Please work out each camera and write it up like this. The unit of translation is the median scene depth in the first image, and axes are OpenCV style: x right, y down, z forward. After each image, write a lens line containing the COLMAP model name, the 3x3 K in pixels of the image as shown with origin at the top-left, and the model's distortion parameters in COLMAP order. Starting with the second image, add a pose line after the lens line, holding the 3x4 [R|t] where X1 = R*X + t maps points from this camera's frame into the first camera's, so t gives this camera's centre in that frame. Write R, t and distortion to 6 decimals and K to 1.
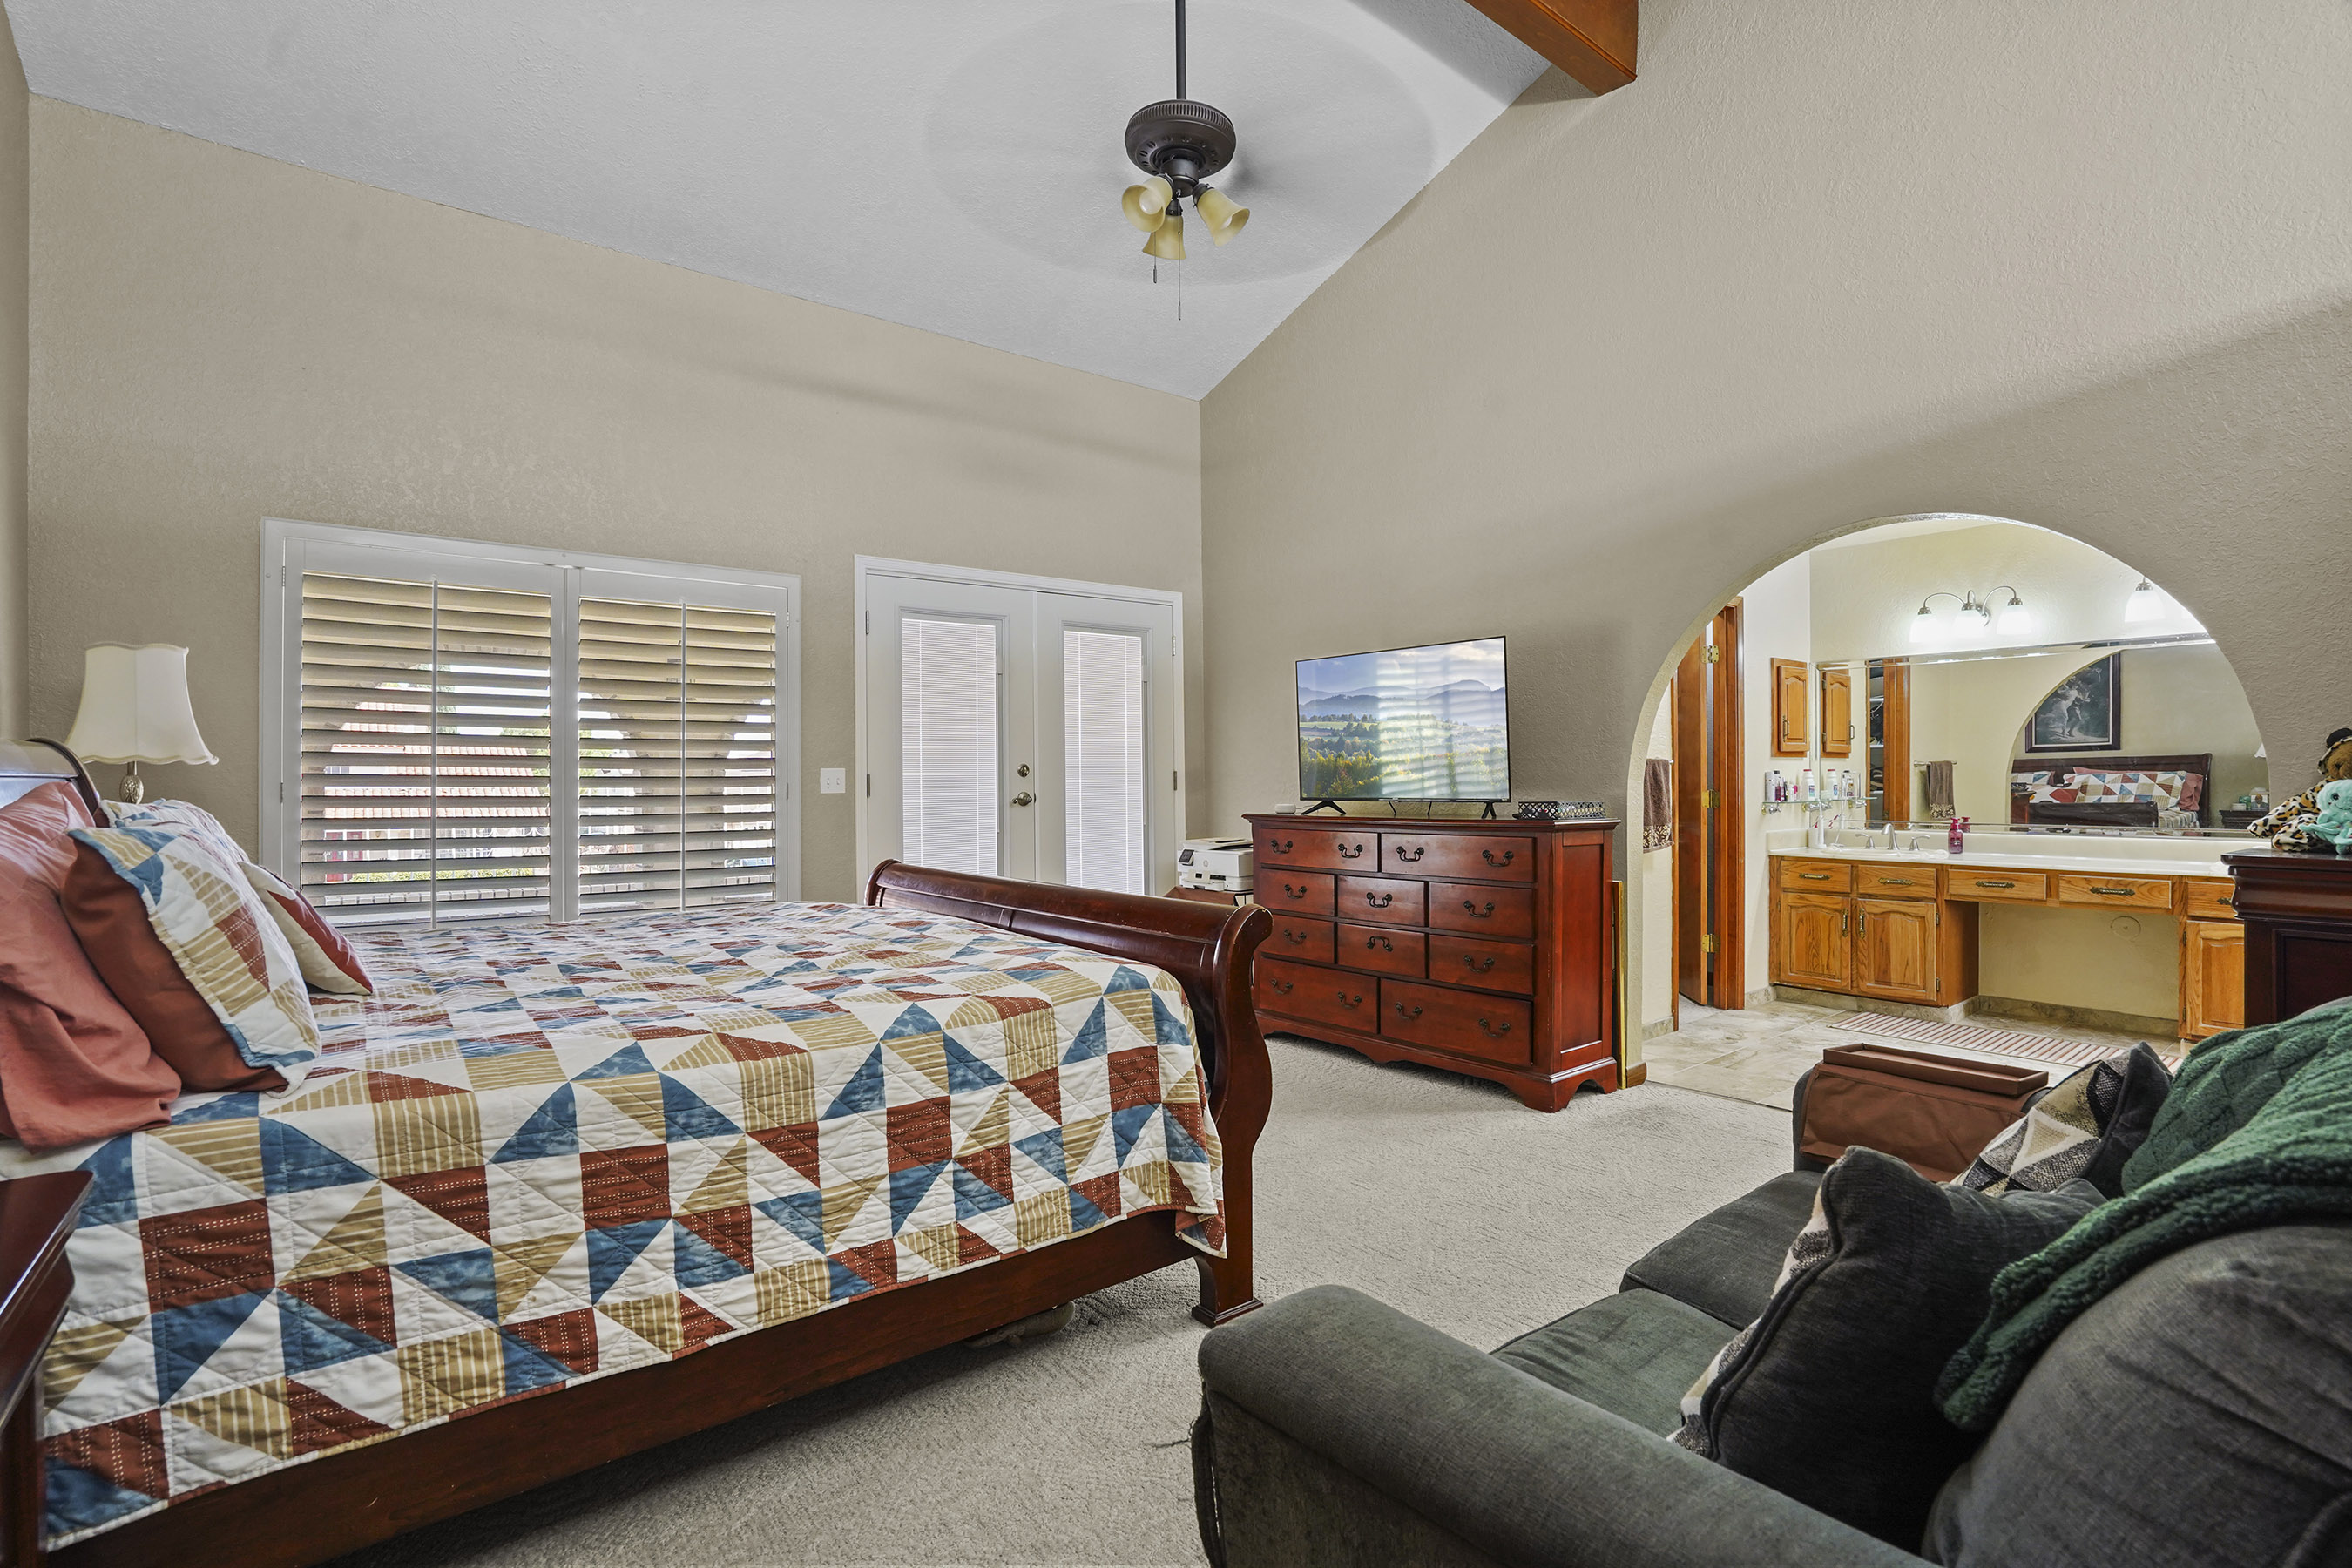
lens RADIAL K [[1092.0, 0, 1158.4], [0, 1092.0, 783.1], [0, 0, 1]] dist [-0.045770, 0.011666]
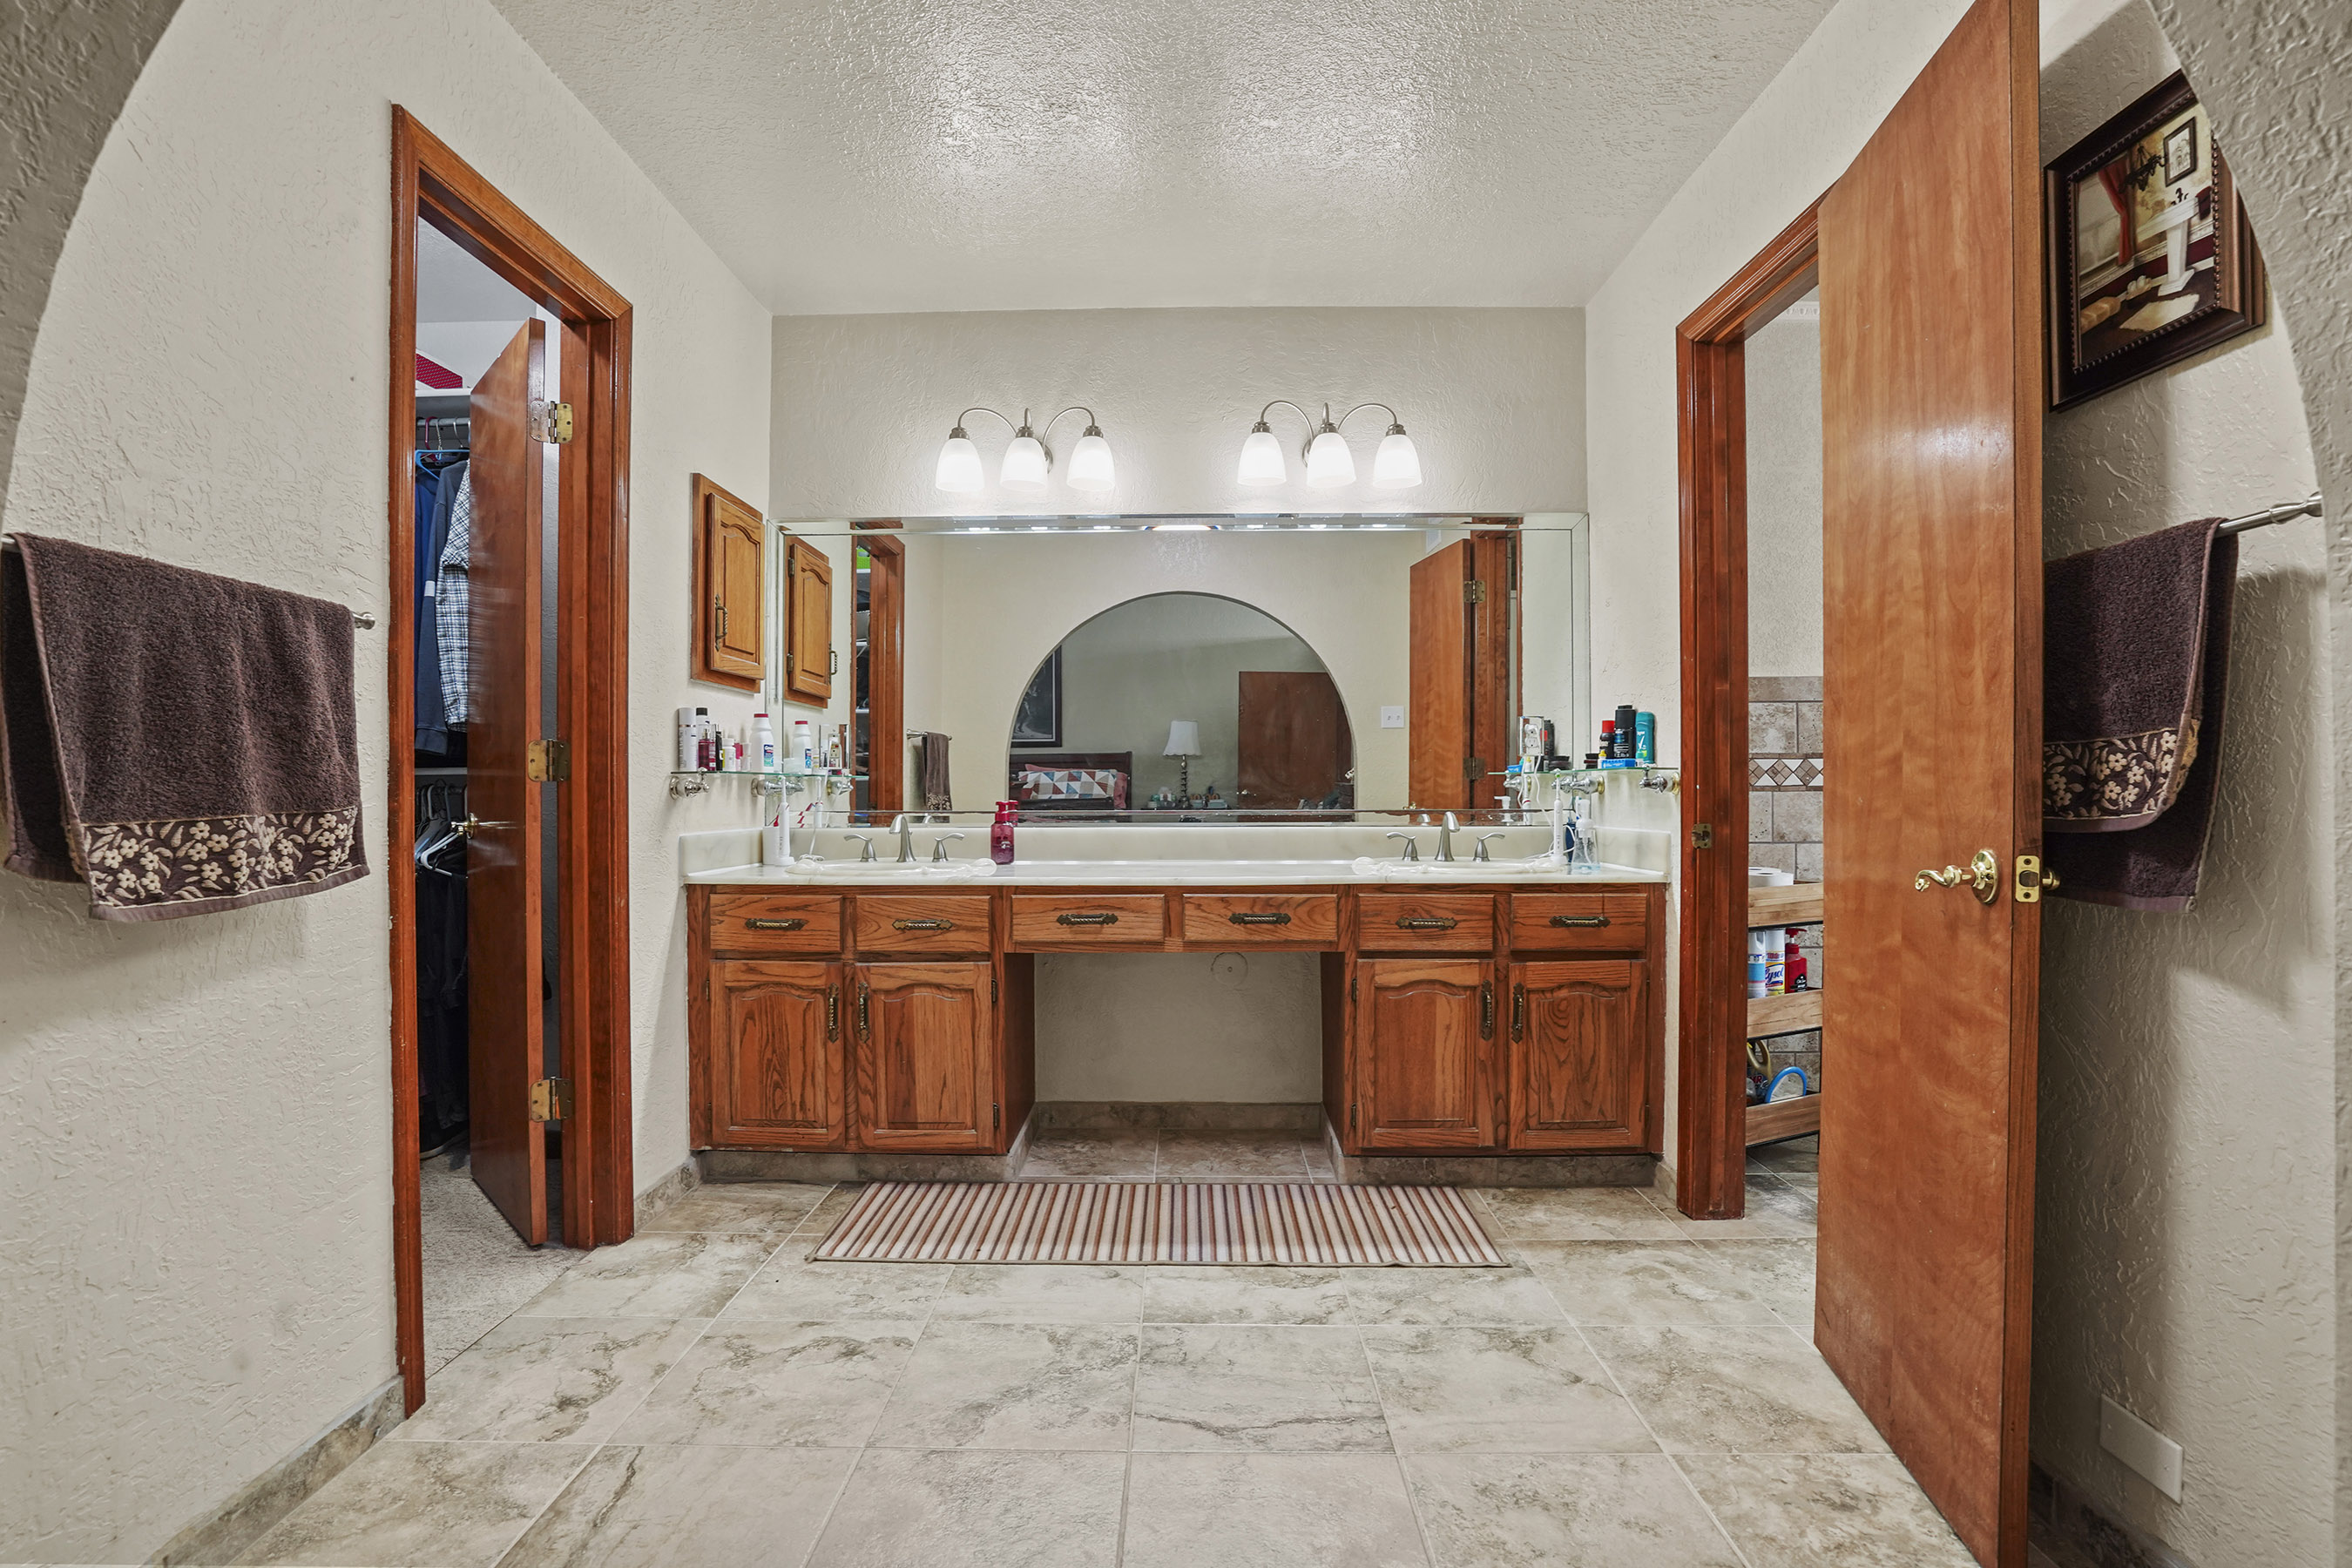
lens RADIAL K [[1092.0, 0, 1165.0], [0, 1092.0, 788.2], [0, 0, 1]] dist [-0.045770, 0.011666]
pose [[0.621212, 0.007061, 0.783611, 0.330301], [0.003514, 0.999924, -0.011795, 0.031269], [-0.783635, 0.010081, 0.621140, 0.548718]]
